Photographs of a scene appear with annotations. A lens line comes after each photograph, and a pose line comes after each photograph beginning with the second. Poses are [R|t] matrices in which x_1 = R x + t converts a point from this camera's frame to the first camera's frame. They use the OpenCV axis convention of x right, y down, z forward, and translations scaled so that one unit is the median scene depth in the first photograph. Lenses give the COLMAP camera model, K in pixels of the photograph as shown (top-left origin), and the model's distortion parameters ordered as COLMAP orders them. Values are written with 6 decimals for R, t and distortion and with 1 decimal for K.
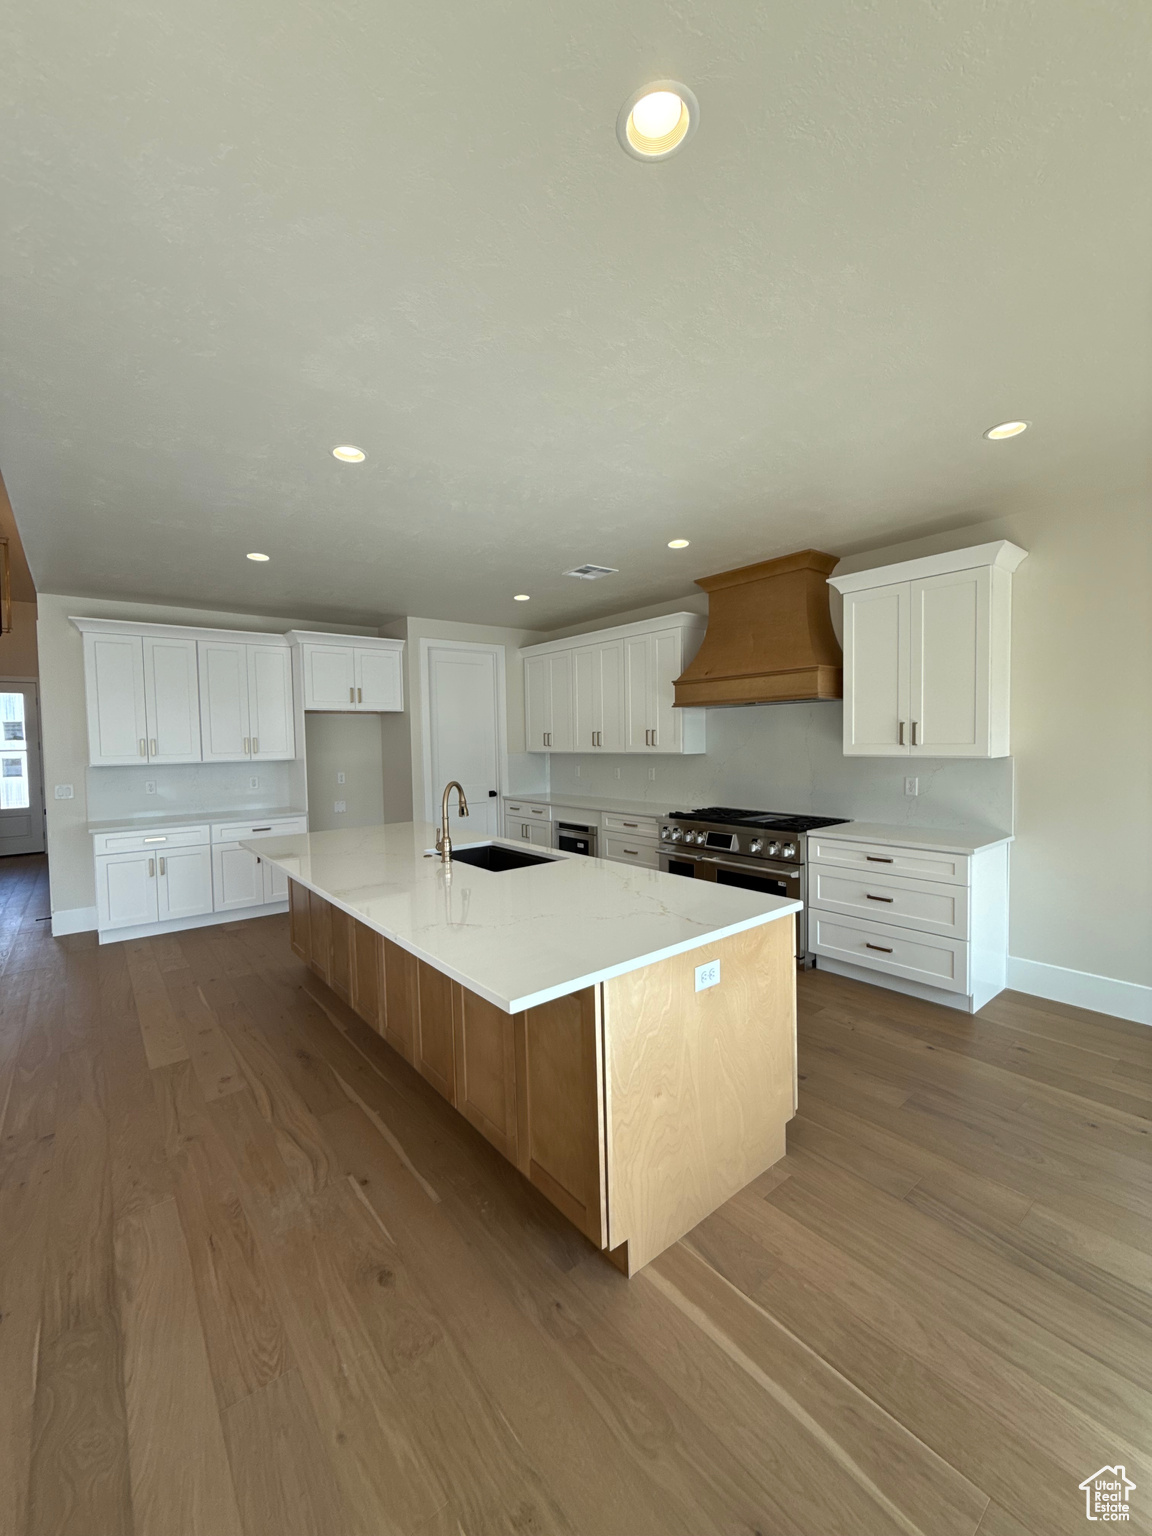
lens RADIAL K [[613.5, 0, 576.1], [0, 613.5, 766.7], [0, 0, 1]] dist [0.002054, 0.000065]
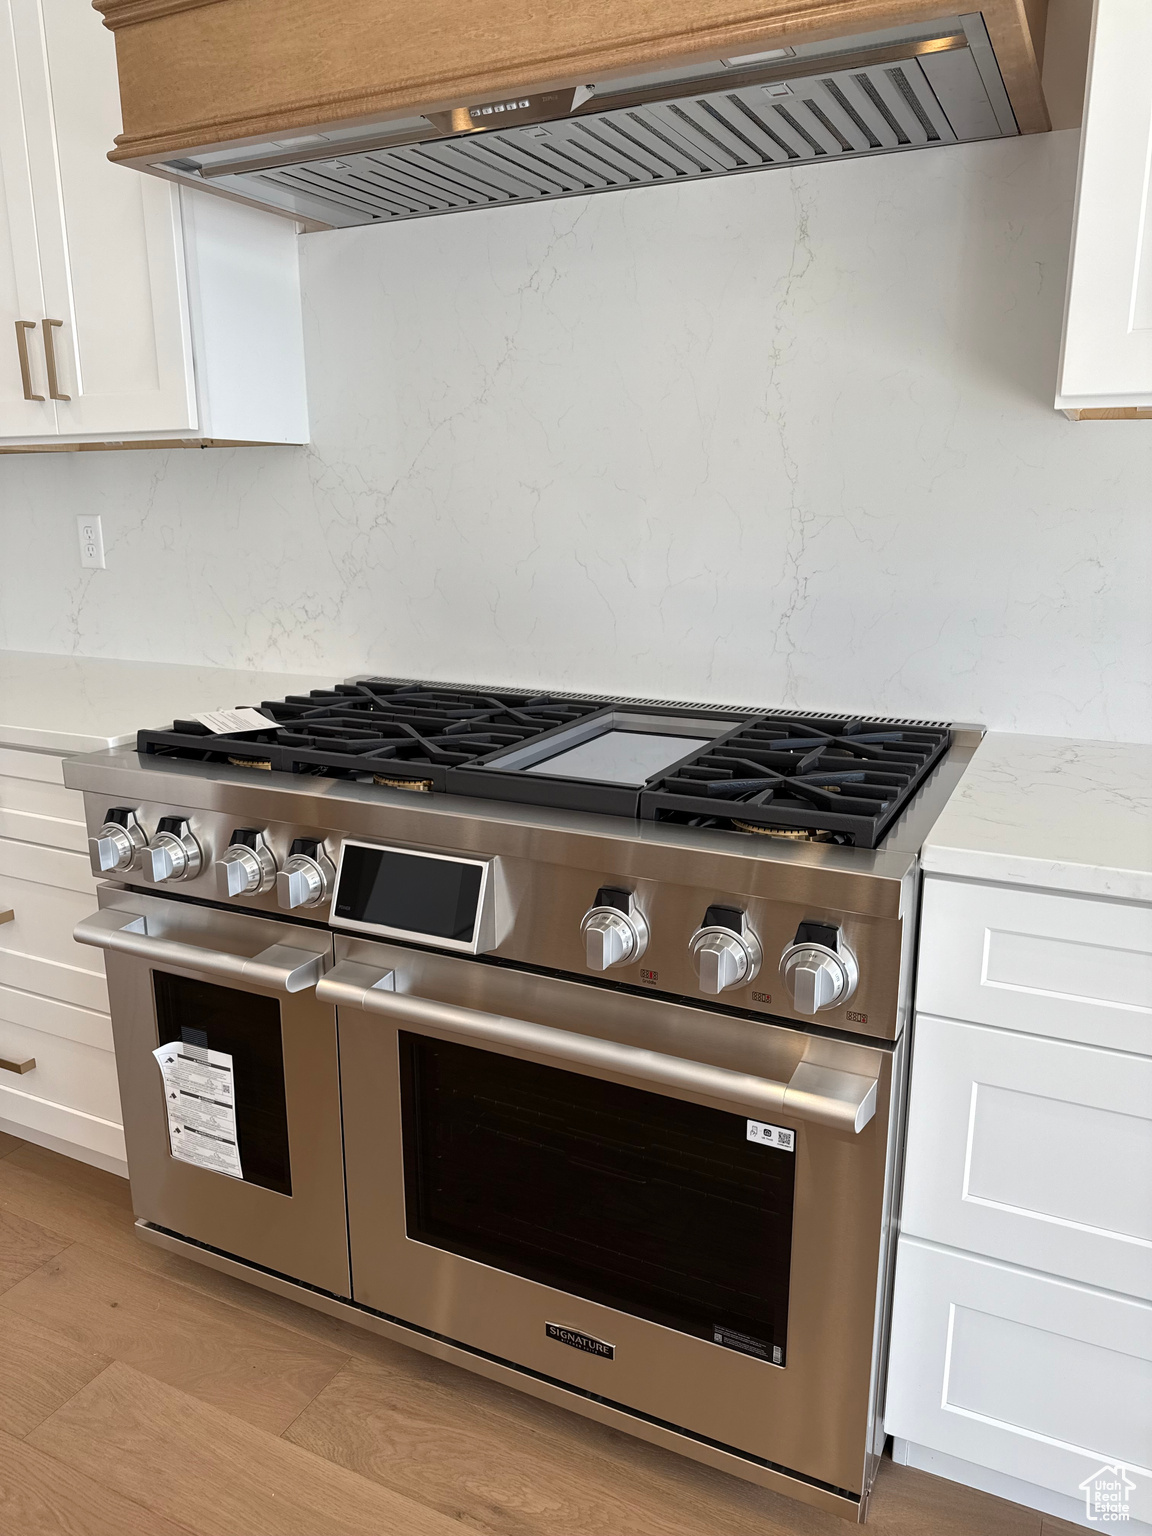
lens RADIAL K [[1093.8, 0, 576.5], [0, 1093.8, 765.8], [0, 0, 1]] dist [0.005196, 0.000570]
pose [[0.908496, -0.093231, 0.407362, 0.143232], [0.011845, 0.980149, 0.197906, 0.019730], [-0.417726, -0.174972, 0.891566, 0.664479]]
